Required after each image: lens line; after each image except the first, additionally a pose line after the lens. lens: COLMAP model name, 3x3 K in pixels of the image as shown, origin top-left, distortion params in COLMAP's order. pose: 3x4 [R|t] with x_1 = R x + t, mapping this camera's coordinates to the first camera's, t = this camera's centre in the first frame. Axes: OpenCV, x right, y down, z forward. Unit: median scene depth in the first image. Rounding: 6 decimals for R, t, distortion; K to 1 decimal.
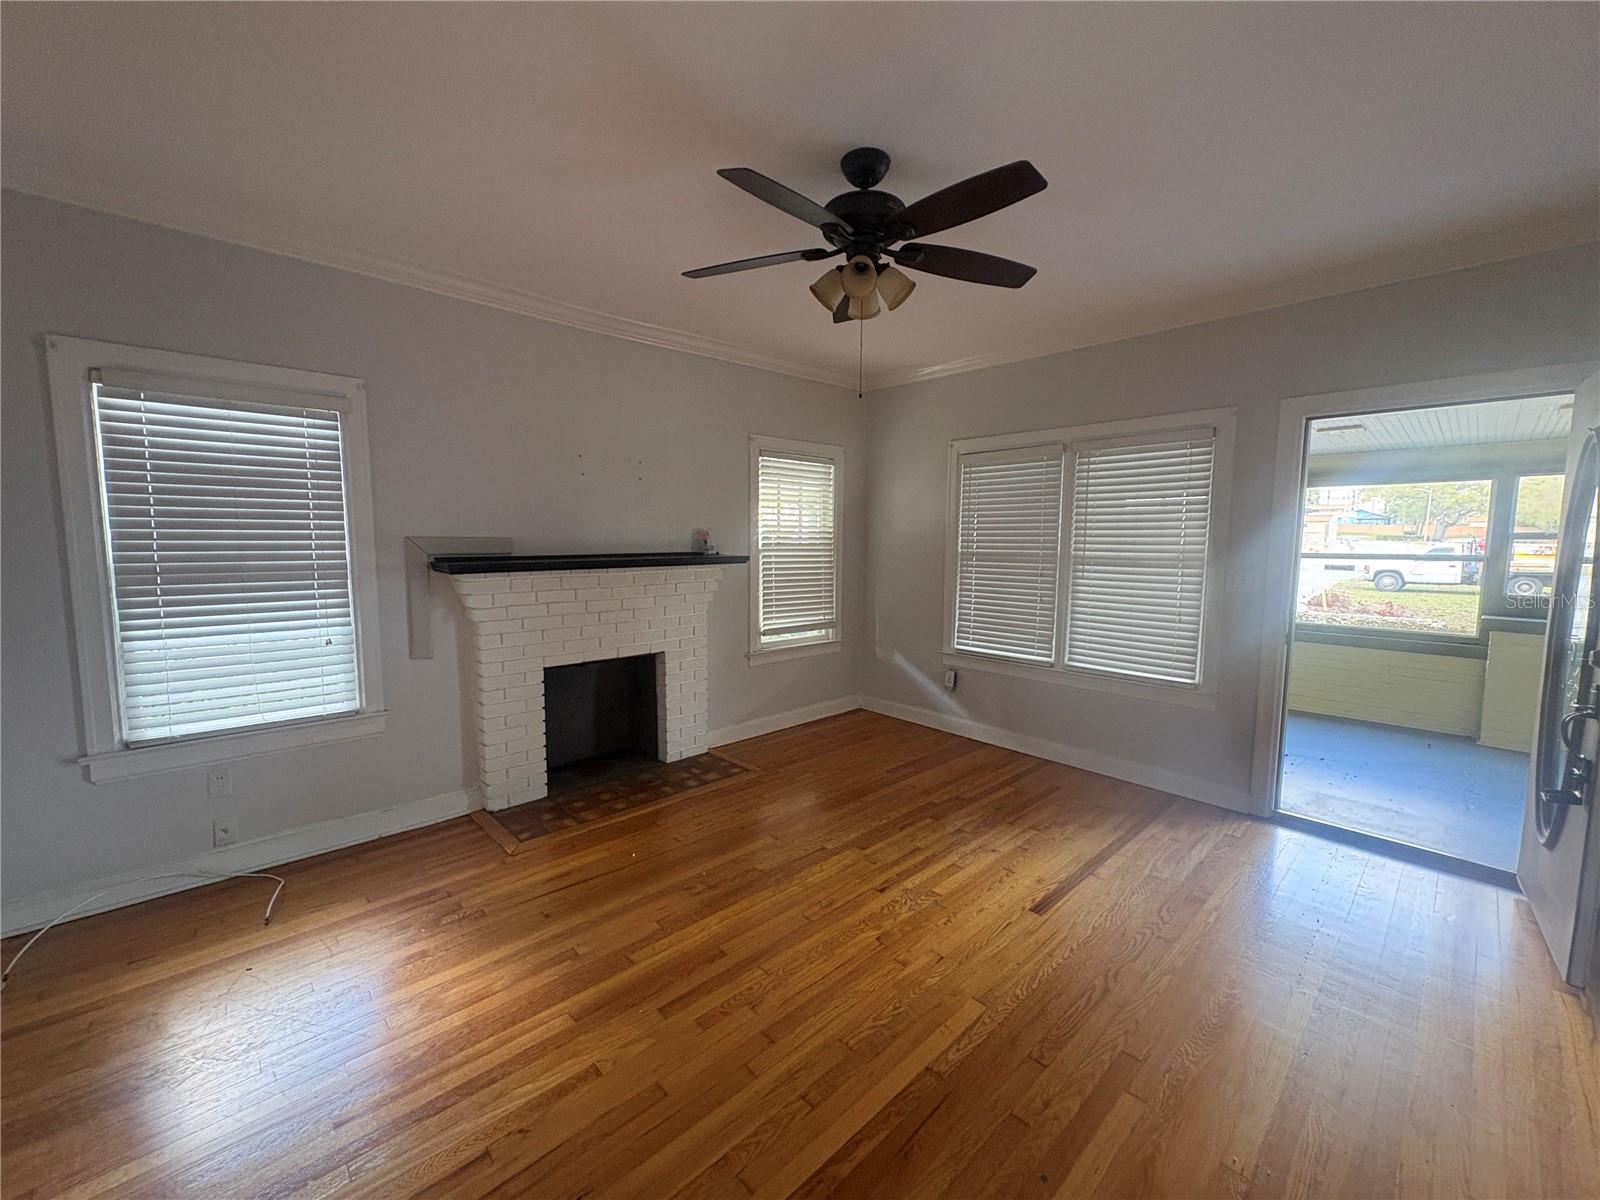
lens RADIAL K [[634.5, 0, 795.4], [0, 634.5, 603.4], [0, 0, 1]] dist [-0.002605, 0.000173]
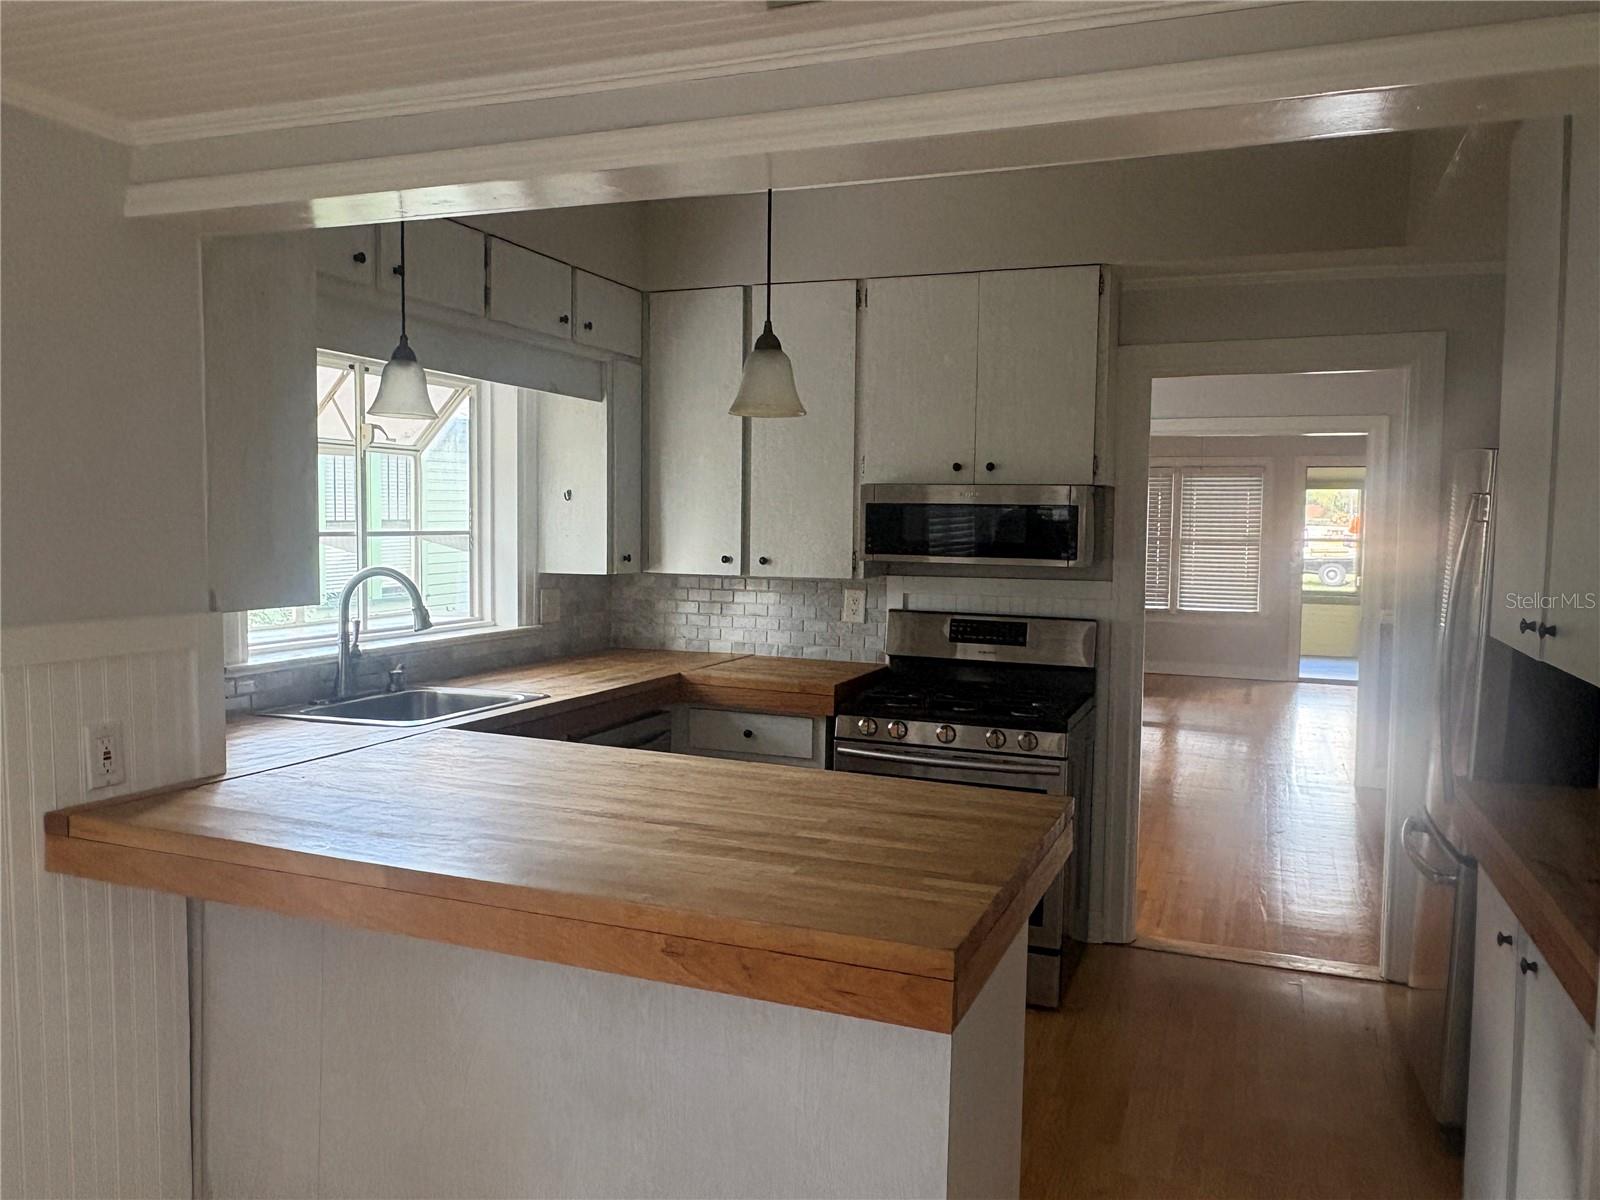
lens RADIAL K [[1194.1, 0, 801.1], [0, 1194.1, 616.0], [0, 0, 1]] dist [0.005833, -0.013296]
pose [[0.897016, -0.043814, 0.439822, -1.951913], [0.057094, 0.998224, -0.017001, 0.126894], [-0.438296, 0.040361, 0.897924, -1.403485]]
